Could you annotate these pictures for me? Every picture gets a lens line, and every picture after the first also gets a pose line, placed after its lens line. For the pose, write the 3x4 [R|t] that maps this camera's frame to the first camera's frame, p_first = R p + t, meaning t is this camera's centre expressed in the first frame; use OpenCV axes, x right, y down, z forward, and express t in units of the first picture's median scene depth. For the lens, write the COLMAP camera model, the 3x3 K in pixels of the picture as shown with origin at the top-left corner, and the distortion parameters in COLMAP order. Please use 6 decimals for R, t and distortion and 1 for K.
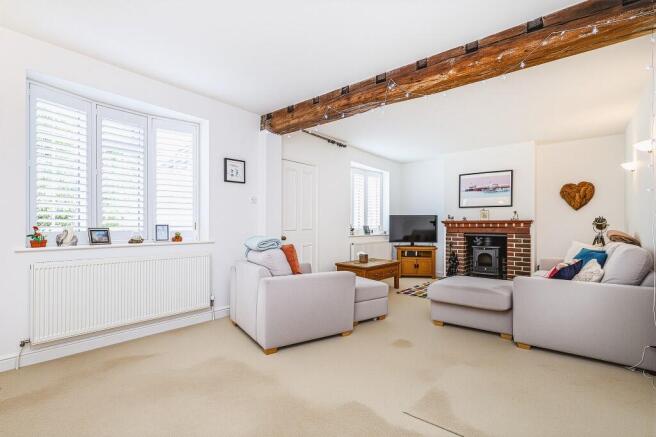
lens RADIAL K [[308.7, 0, 331.2], [0, 308.7, 222.8], [0, 0, 1]] dist [-0.001034, 0.000007]
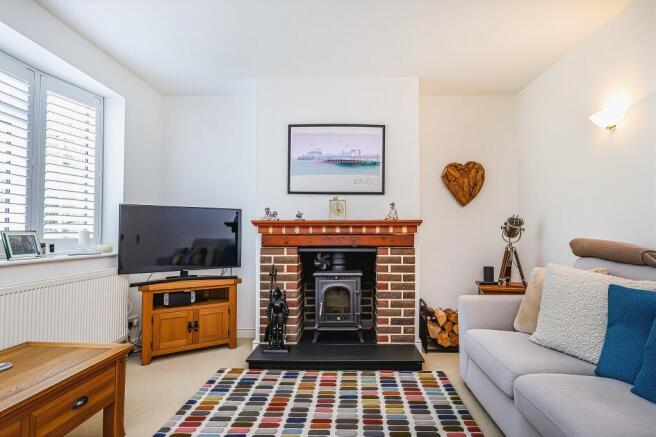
lens RADIAL K [[308.7, 0, 329.4], [0, 308.7, 225.1], [0, 0, 1]] dist [-0.001034, 0.000007]
pose [[0.800297, 0.013055, 0.599462, 0.184835], [-0.003091, 0.999839, -0.017648, 0.008219], [-0.599596, 0.012271, 0.800208, 0.592573]]
